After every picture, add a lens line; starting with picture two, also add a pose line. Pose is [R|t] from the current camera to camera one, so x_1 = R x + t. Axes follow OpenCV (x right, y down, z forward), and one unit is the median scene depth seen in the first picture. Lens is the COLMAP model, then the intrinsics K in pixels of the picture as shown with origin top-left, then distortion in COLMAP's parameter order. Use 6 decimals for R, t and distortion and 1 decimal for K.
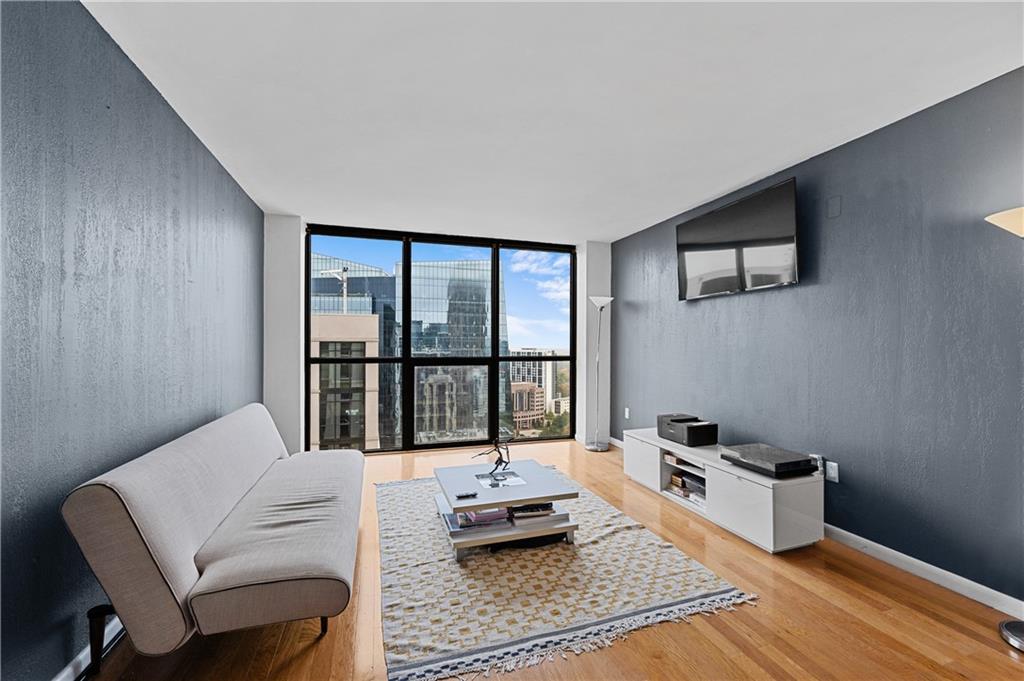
lens RADIAL K [[432.4, 0, 517.6], [0, 432.4, 343.6], [0, 0, 1]] dist [-0.002806, -0.000267]
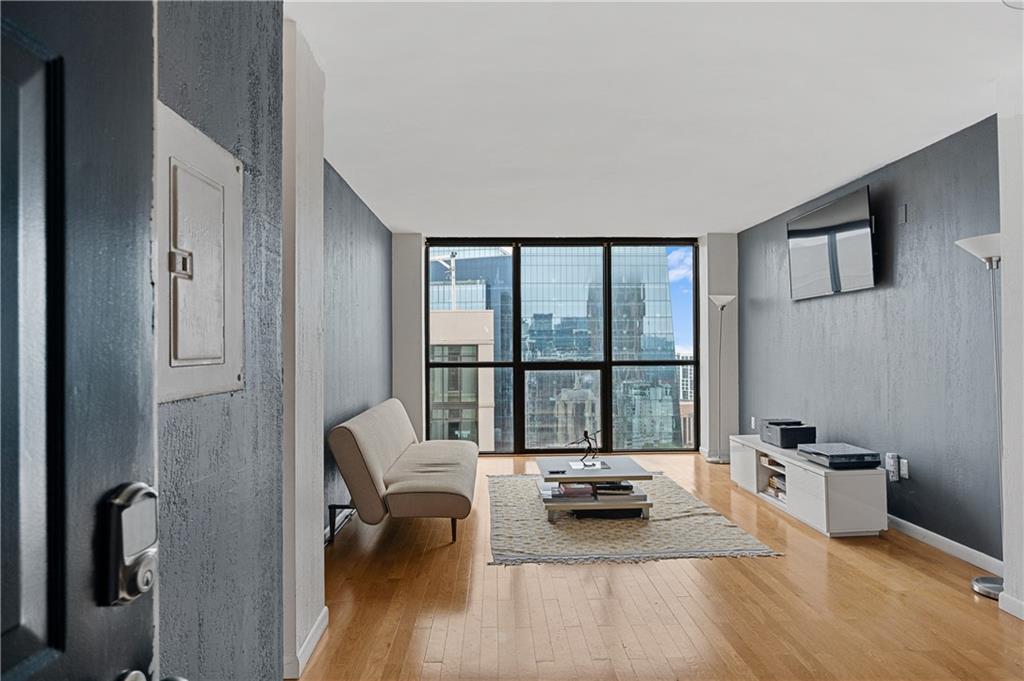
lens RADIAL K [[608.3, 0, 510.5], [0, 608.3, 343.4], [0, 0, 1]] dist [-0.004253, 0.000135]
pose [[0.959543, -0.010342, -0.281373, 0.224991], [0.009348, 0.999944, -0.004875, -0.006531], [0.281408, 0.002047, 0.959586, -0.641588]]
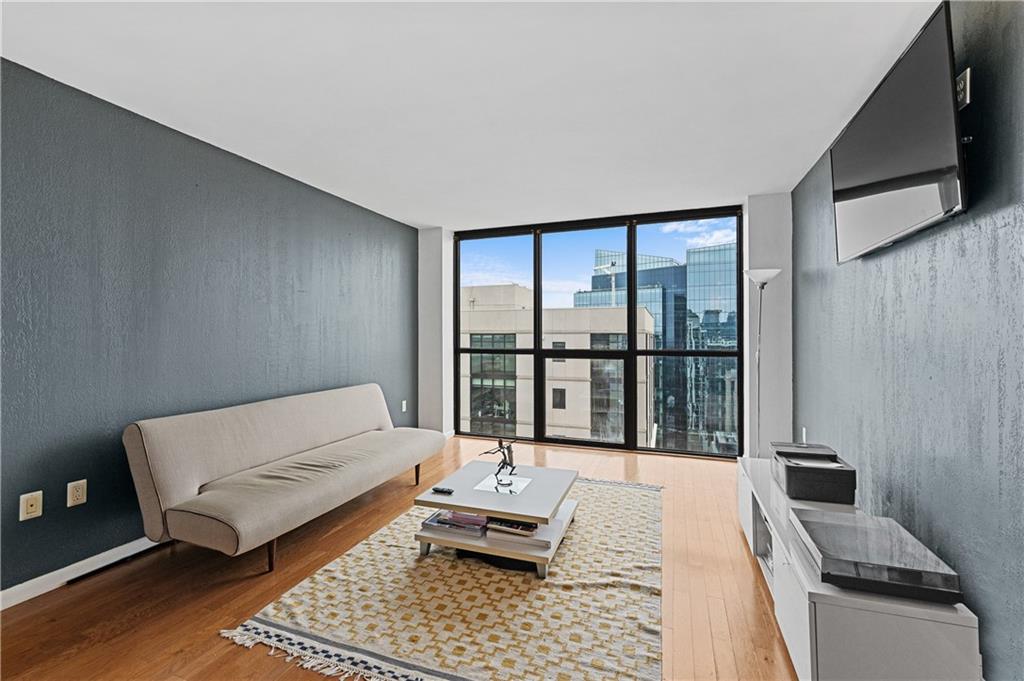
lens RADIAL K [[432.4, 0, 503.6], [0, 432.4, 333.1], [0, 0, 1]] dist [-0.002806, -0.000267]
pose [[0.780238, -0.007708, -0.625435, 0.552445], [0.004878, 0.999969, -0.006238, 0.000912], [0.625463, 0.001816, 0.780251, 0.295786]]
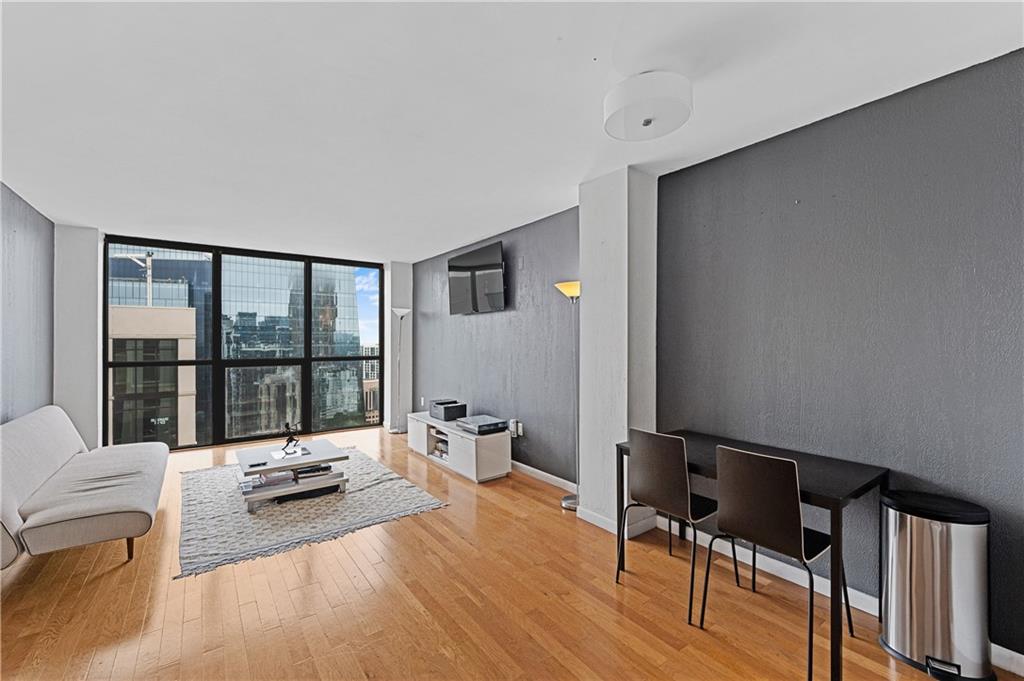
lens RADIAL K [[432.4, 0, 514.3], [0, 432.4, 340.1], [0, 0, 1]] dist [-0.002806, -0.000267]
pose [[0.948731, -0.001907, 0.316079, 0.197183], [0.001184, 0.999996, 0.002481, -0.034726], [-0.316083, -0.001979, 0.948730, -0.483453]]
